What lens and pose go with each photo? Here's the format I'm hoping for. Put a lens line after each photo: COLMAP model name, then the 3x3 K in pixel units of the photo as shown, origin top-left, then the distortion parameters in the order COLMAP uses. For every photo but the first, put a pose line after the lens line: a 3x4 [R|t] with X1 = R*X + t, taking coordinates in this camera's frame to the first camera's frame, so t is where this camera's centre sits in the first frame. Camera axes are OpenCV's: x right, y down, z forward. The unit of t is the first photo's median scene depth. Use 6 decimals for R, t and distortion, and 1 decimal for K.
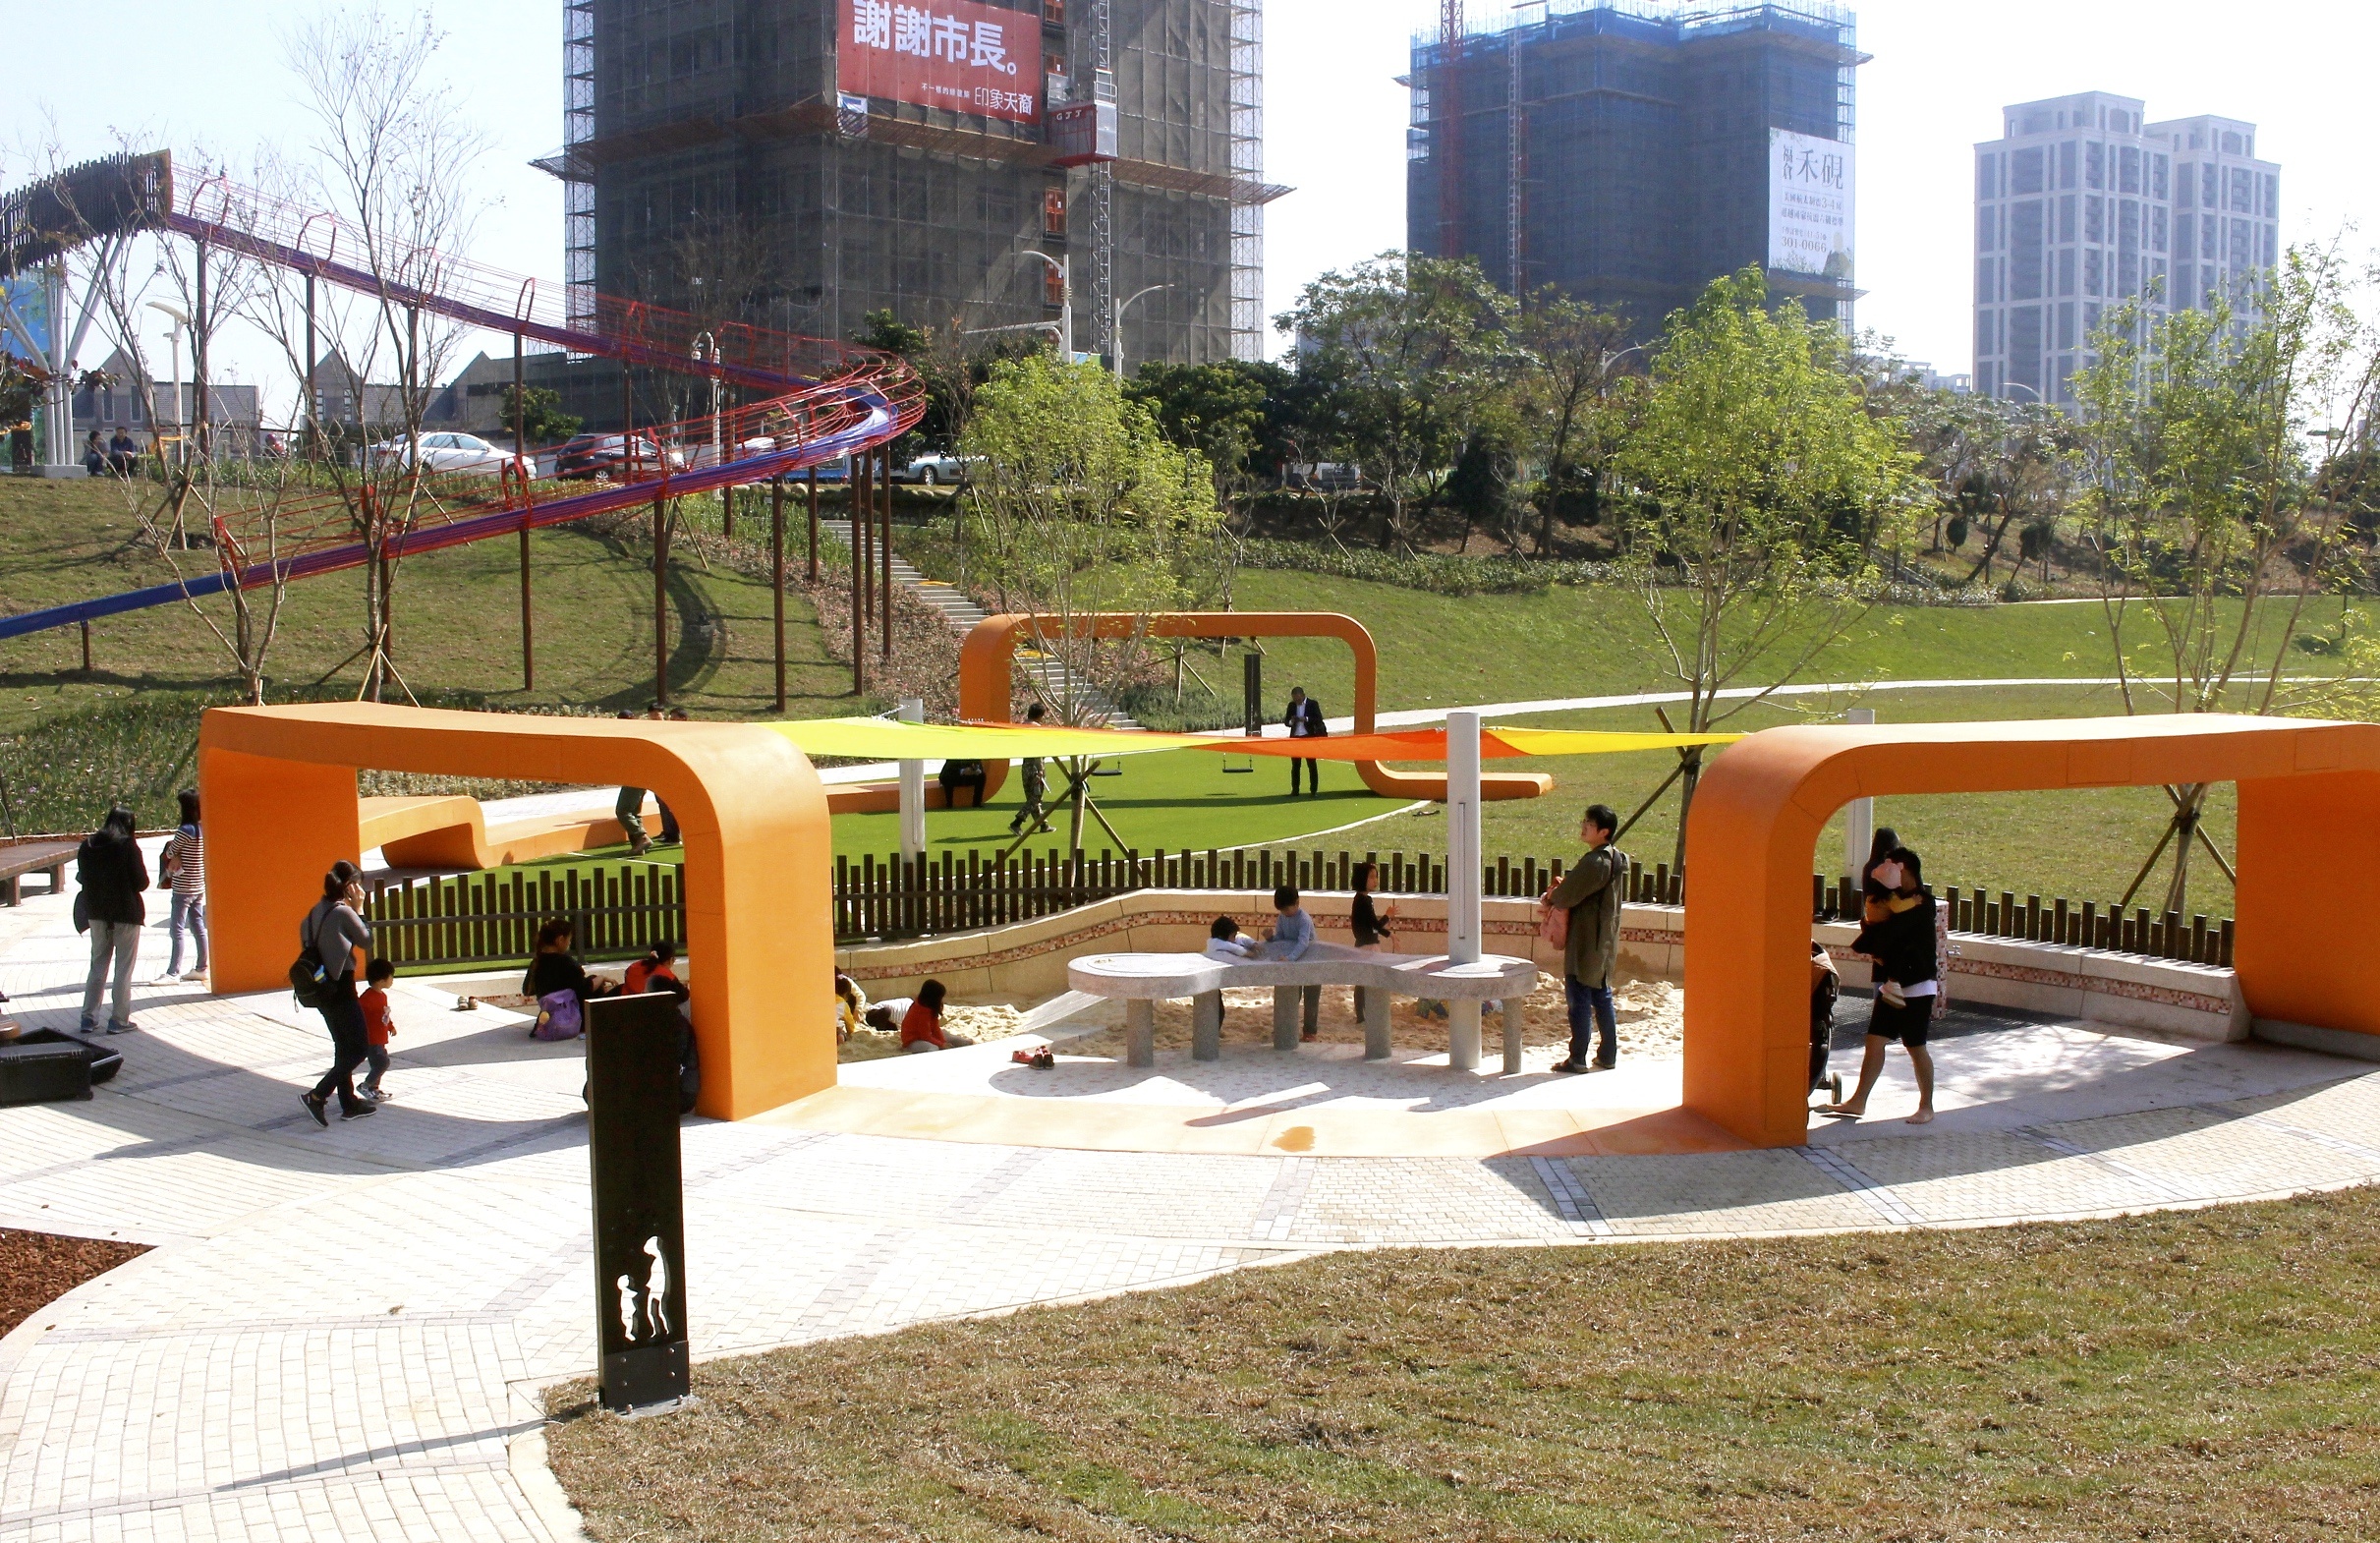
lens RADIAL K [[2372.9, 0, 1190.0], [0, 2372.9, 771.5], [0, 0, 1]] dist [-0.152083, 0.158991]
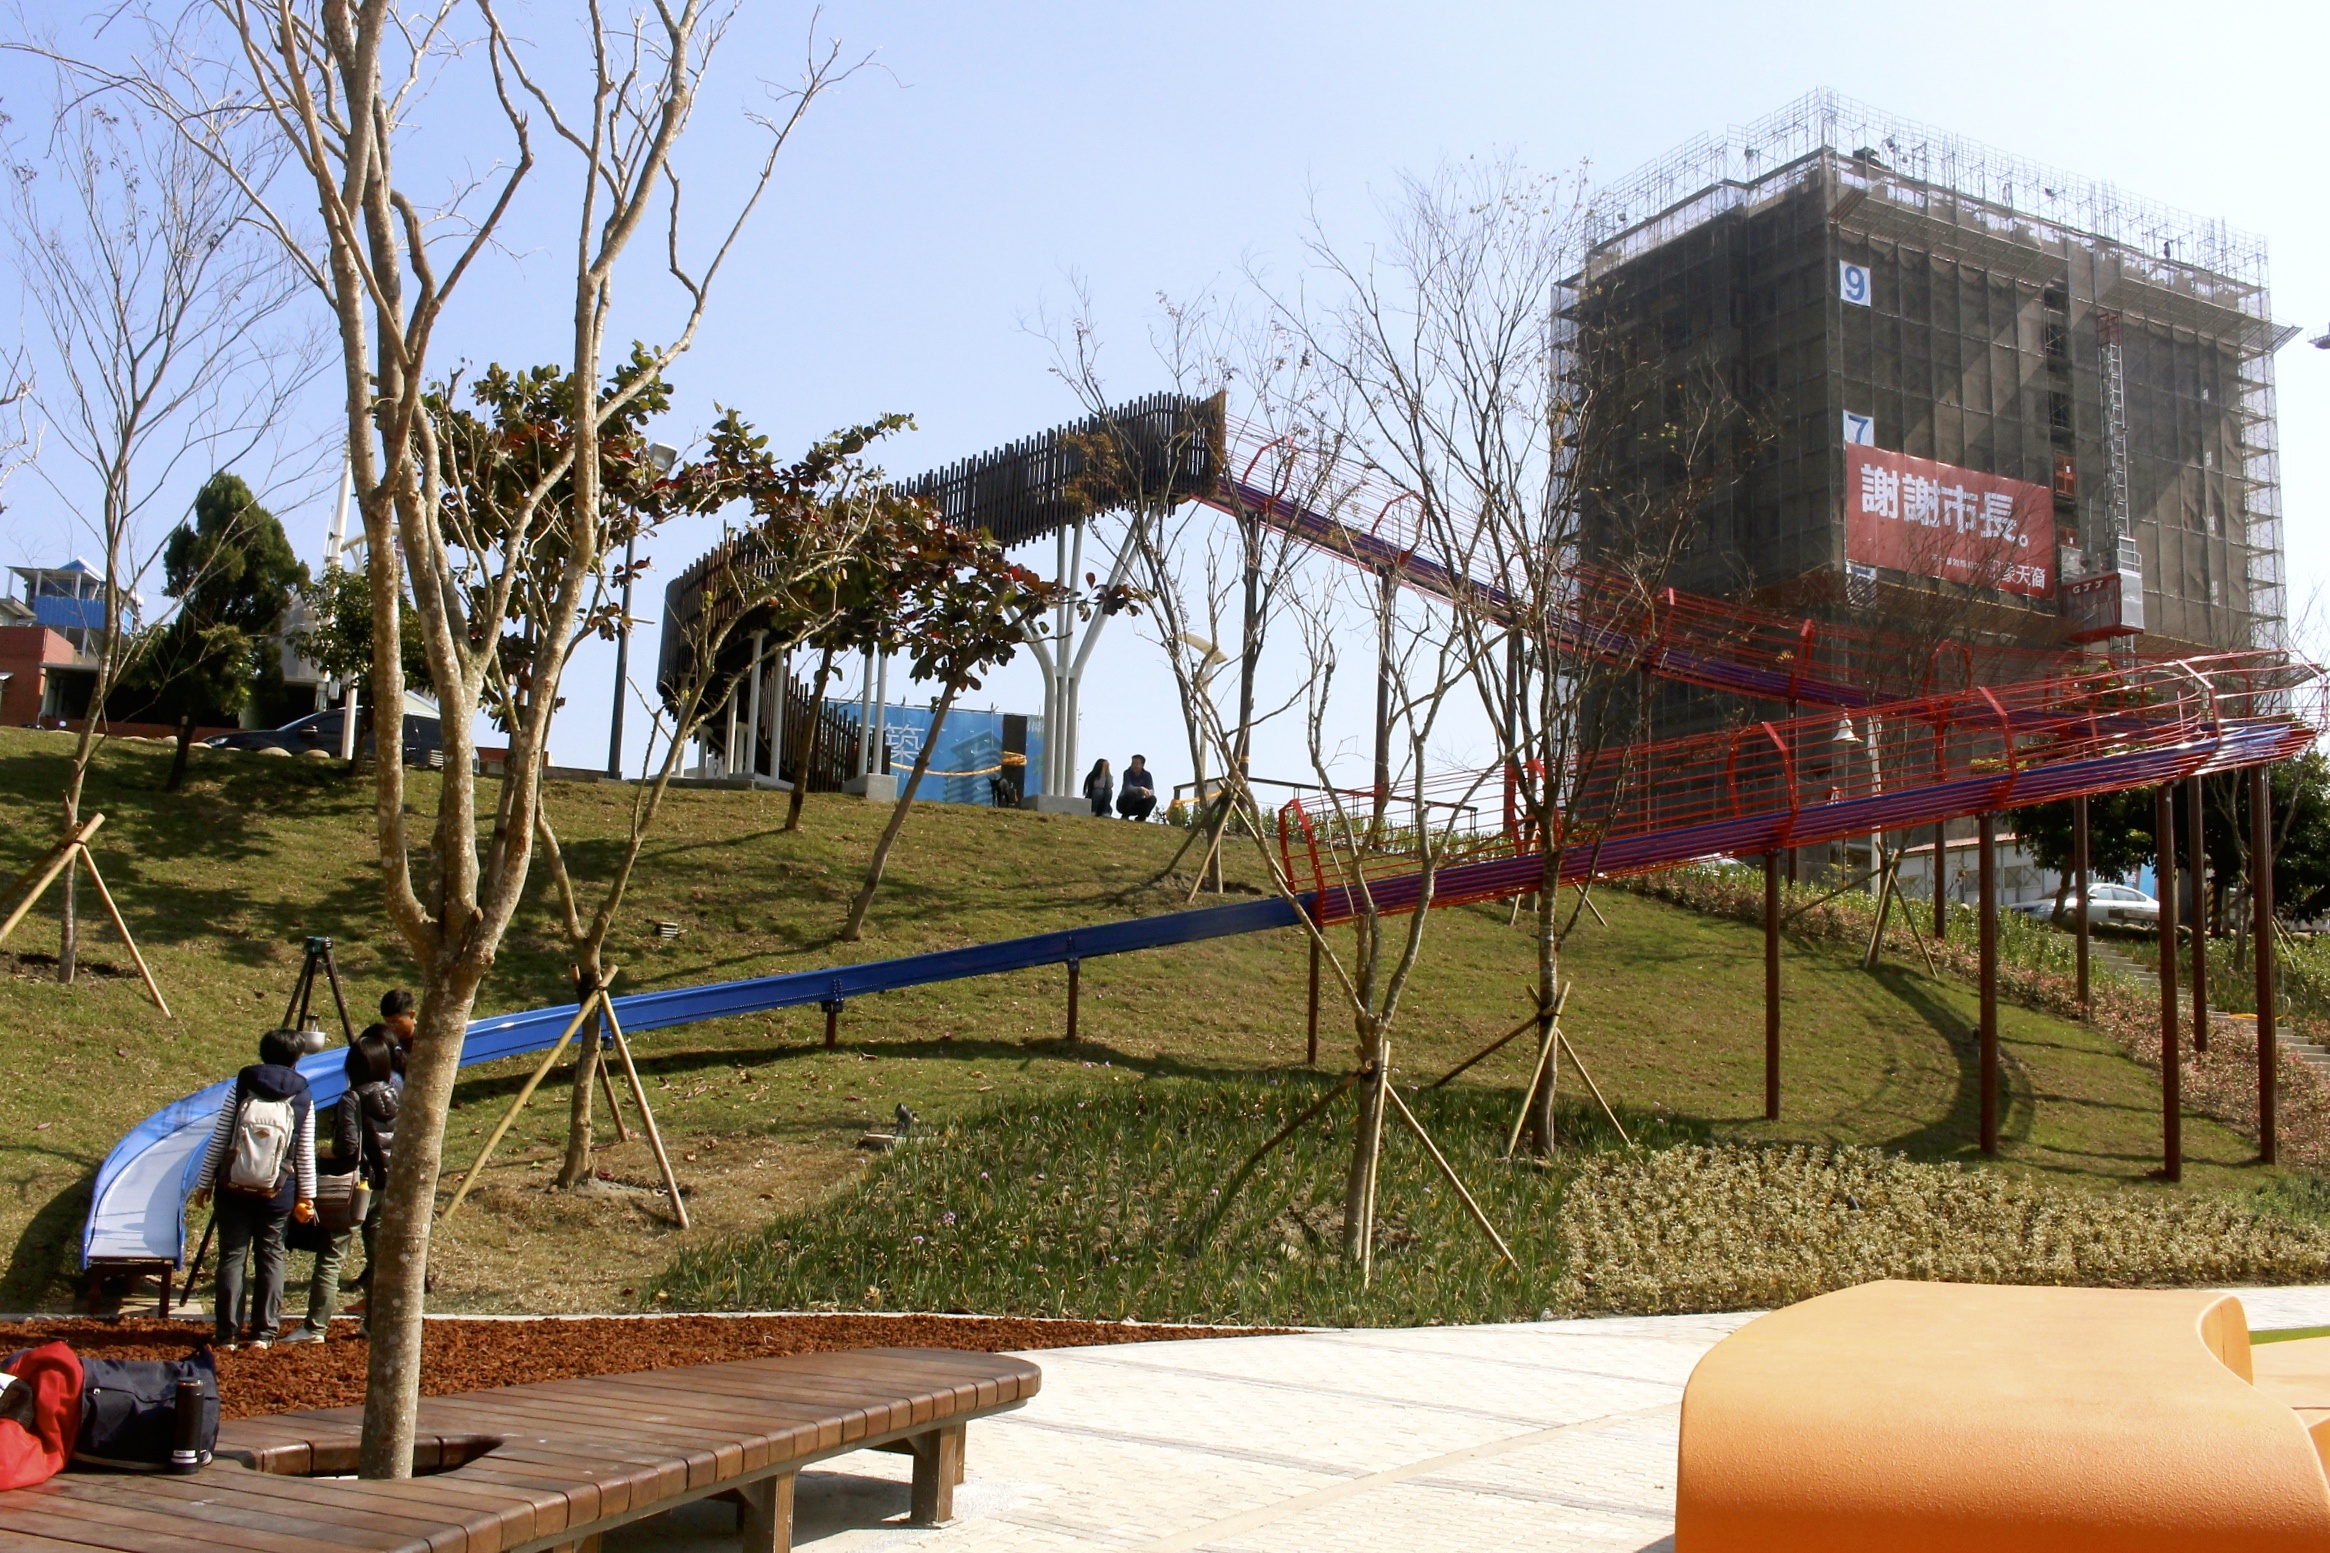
lens RADIAL K [[2131.3, 0, 1165.0], [0, 2131.3, 776.5], [0, 0, 1]] dist [-0.188667, 0.209759]
pose [[0.919807, -0.016231, -0.392034, -0.190669], [-0.076899, 0.972311, -0.220678, 0.008082], [0.384761, 0.233128, 0.893090, 0.401466]]
